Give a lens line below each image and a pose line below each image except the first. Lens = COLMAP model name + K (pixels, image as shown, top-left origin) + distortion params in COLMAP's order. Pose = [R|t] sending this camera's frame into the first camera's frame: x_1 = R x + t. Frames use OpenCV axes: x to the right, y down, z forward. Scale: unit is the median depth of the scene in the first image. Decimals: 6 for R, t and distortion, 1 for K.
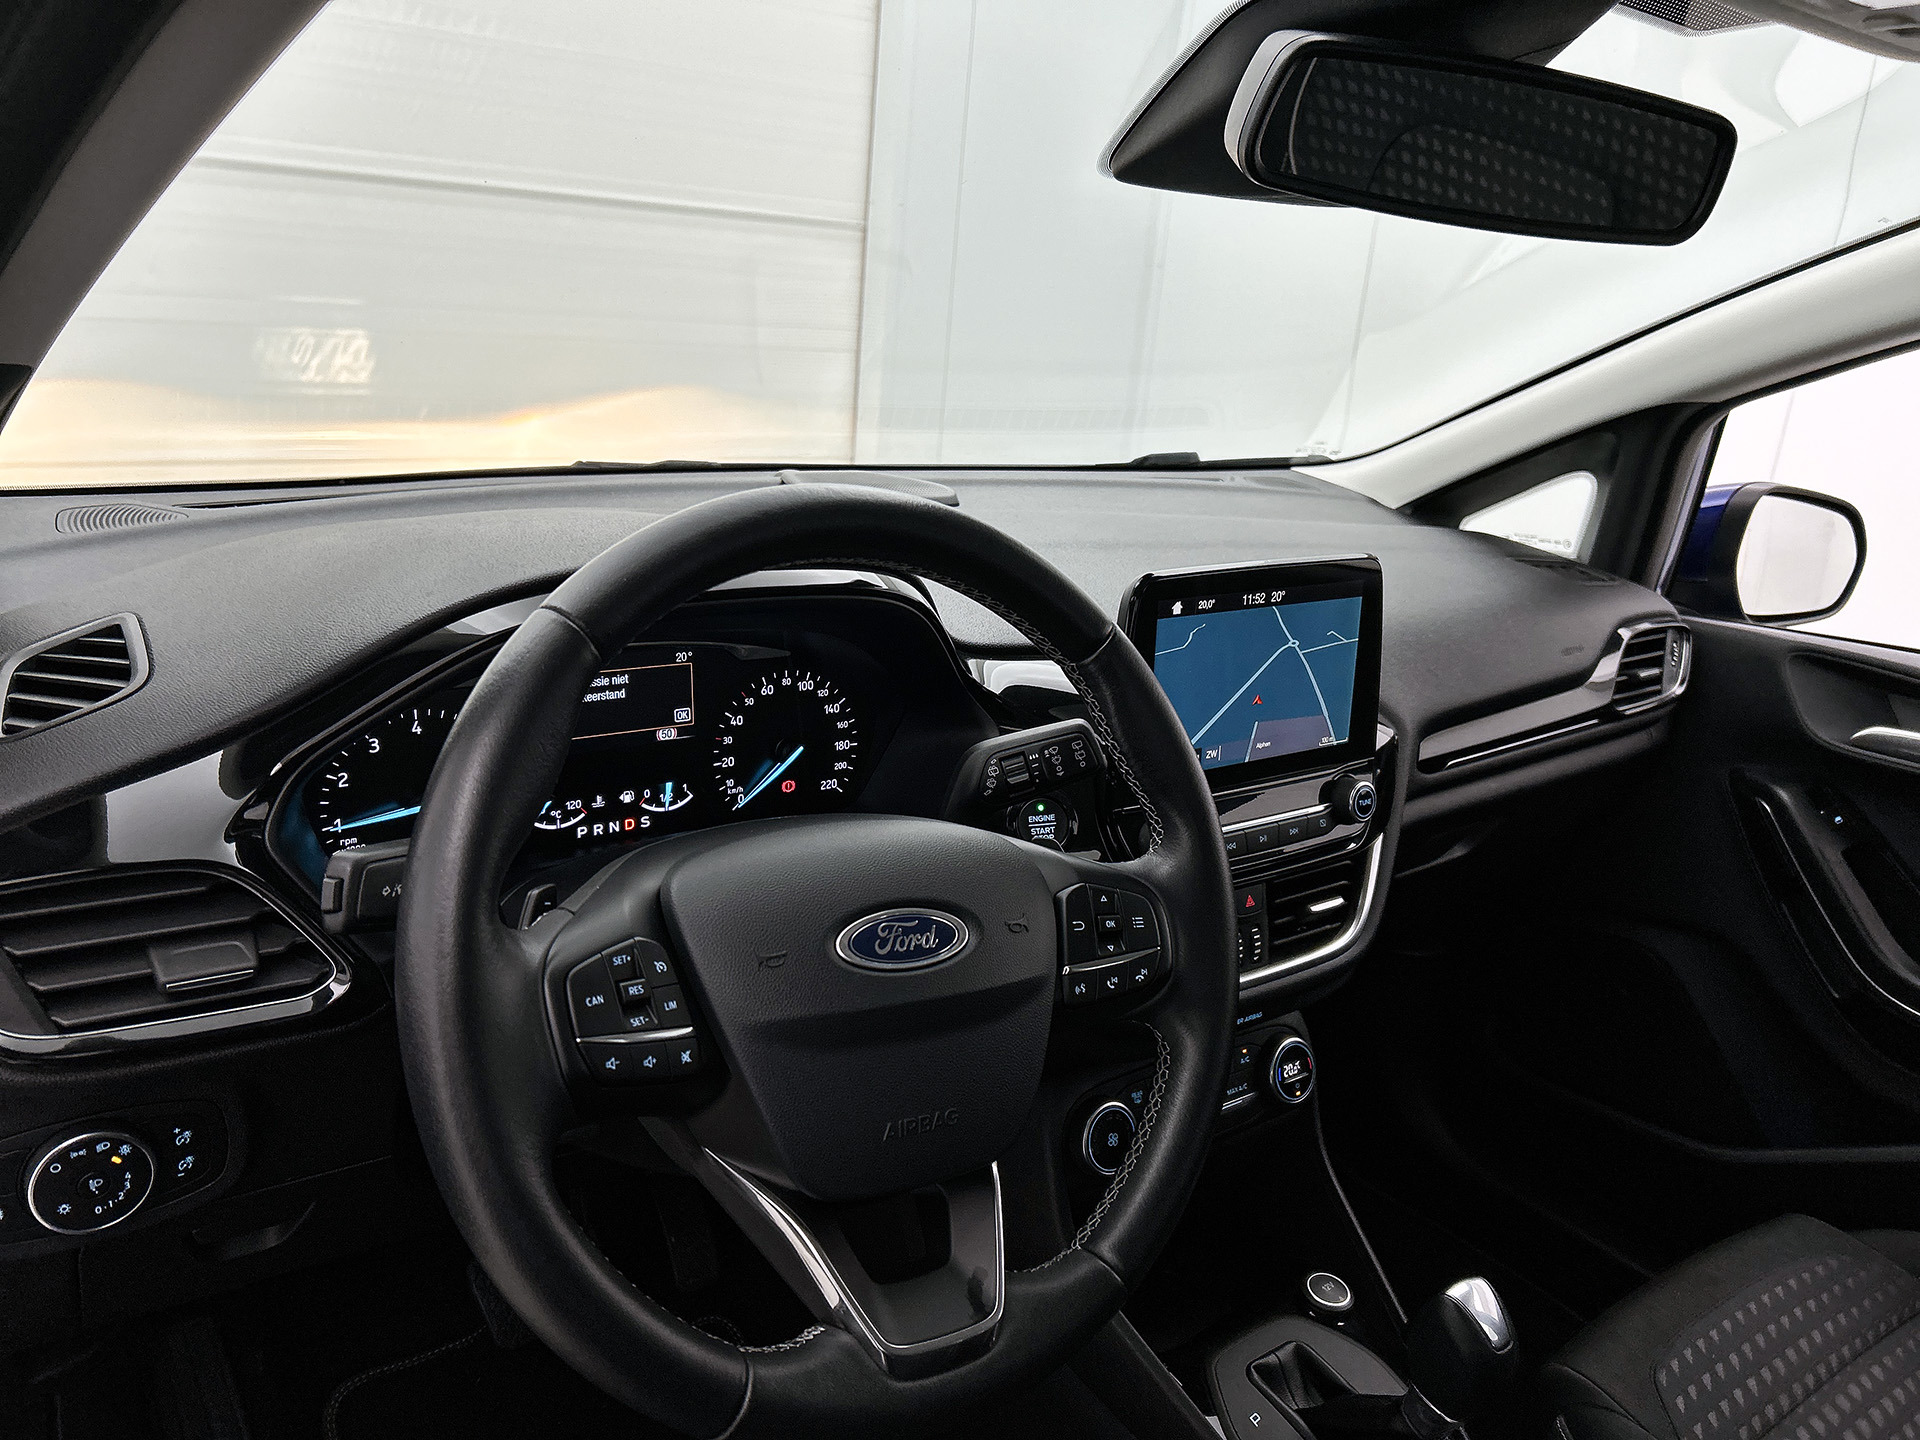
lens RADIAL K [[1462.3, 0, 967.8], [0, 1462.3, 767.1], [0, 0, 1]] dist [0.112087, -0.216189]
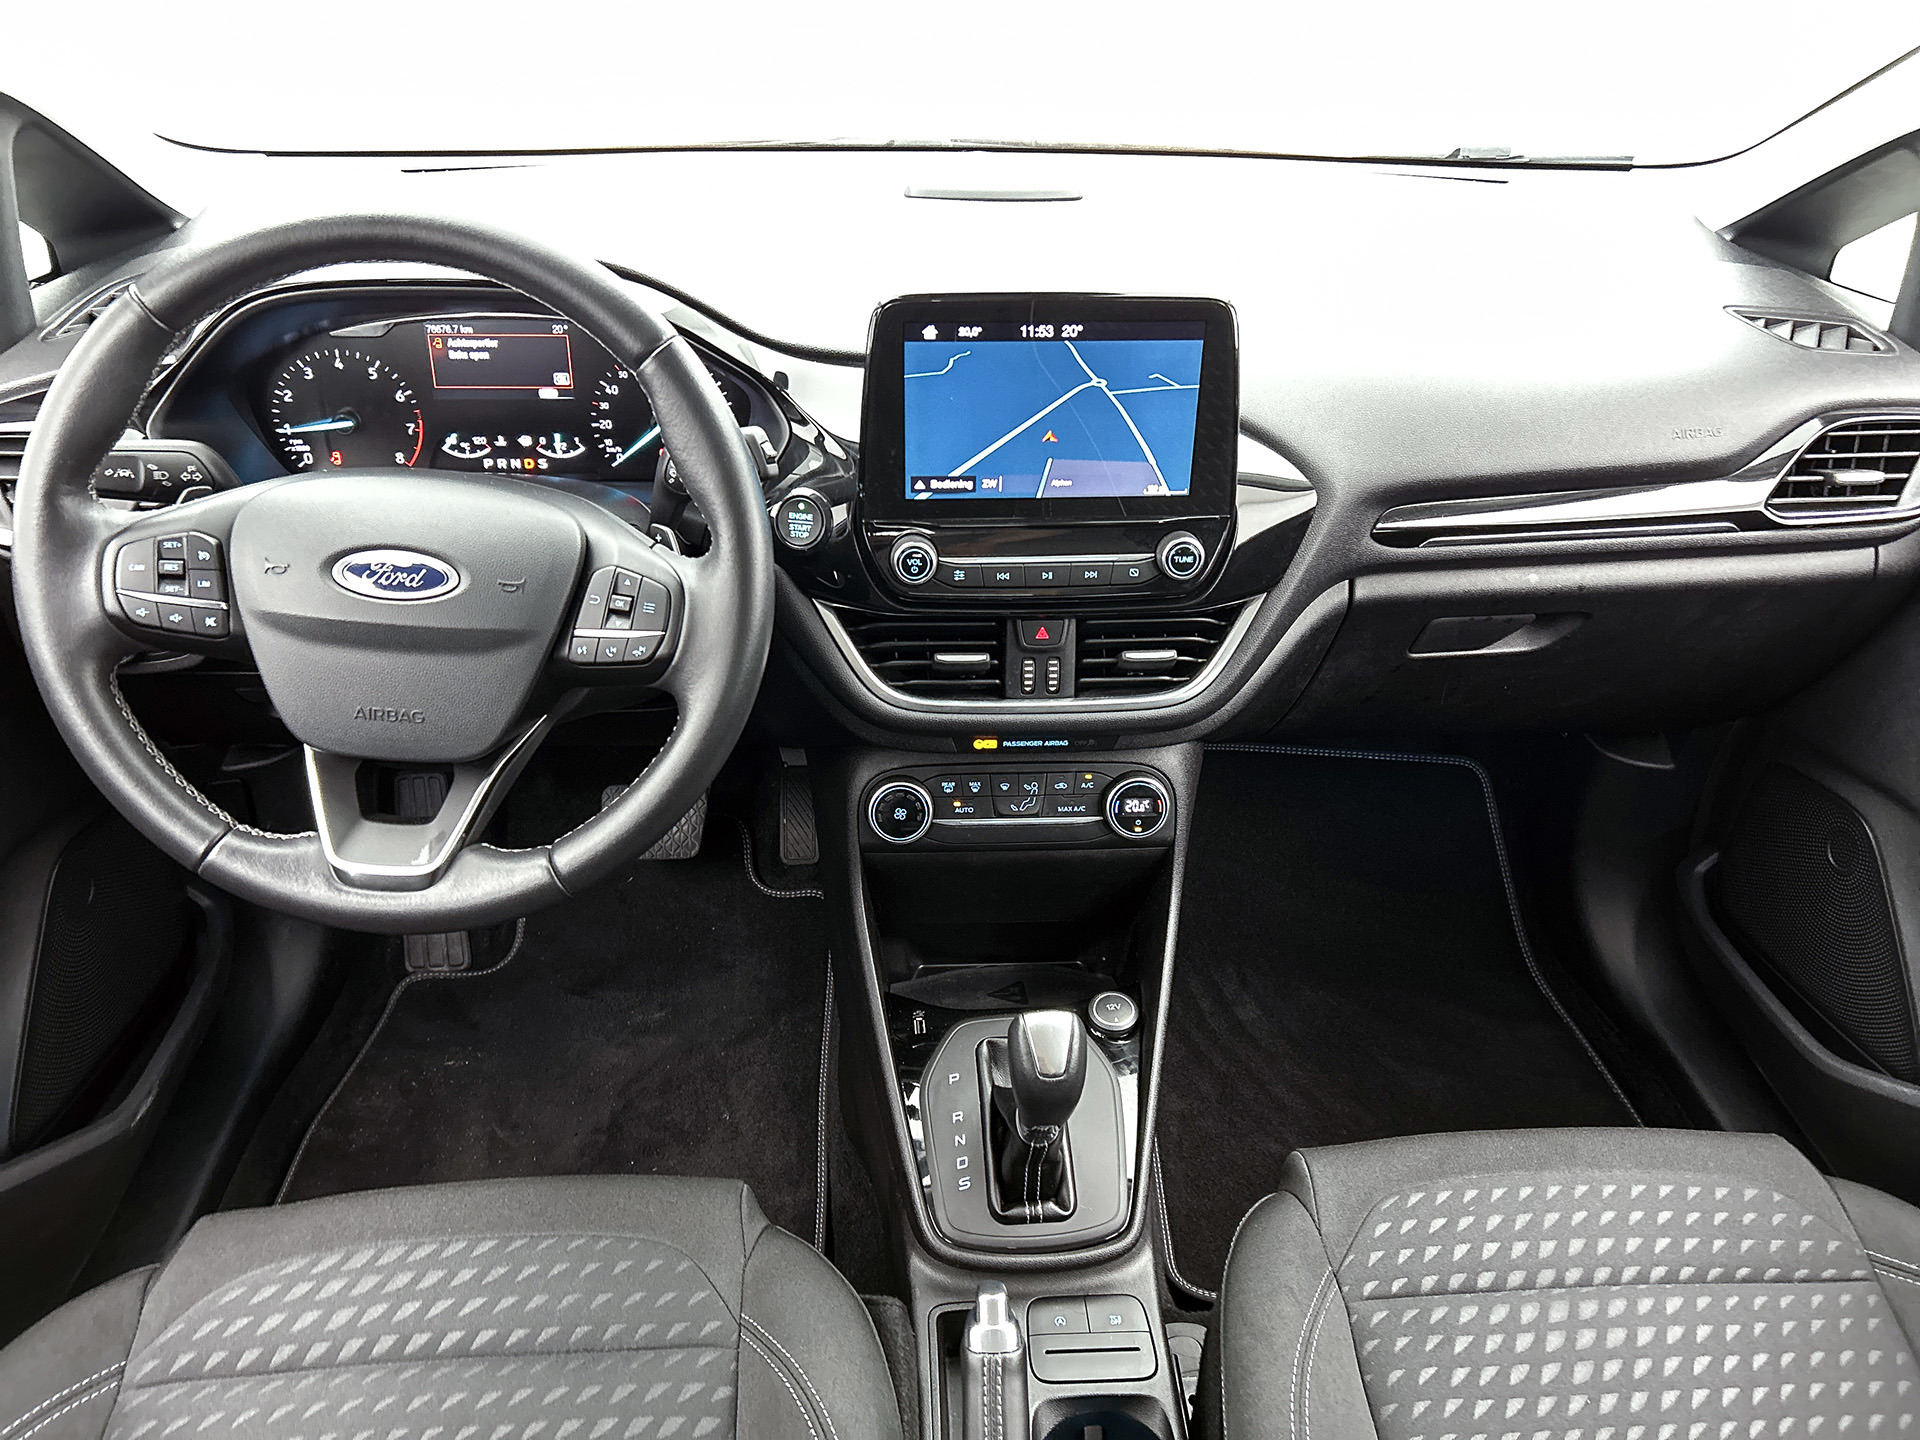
lens RADIAL K [[1462.3, 0, 967.8], [0, 1462.3, 767.1], [0, 0, 1]] dist [0.112087, -0.216189]
pose [[0.844129, 0.247356, -0.475670, 0.735907], [-0.132859, 0.956047, 0.261387, -0.091163], [0.519418, -0.157447, 0.839890, 0.094944]]
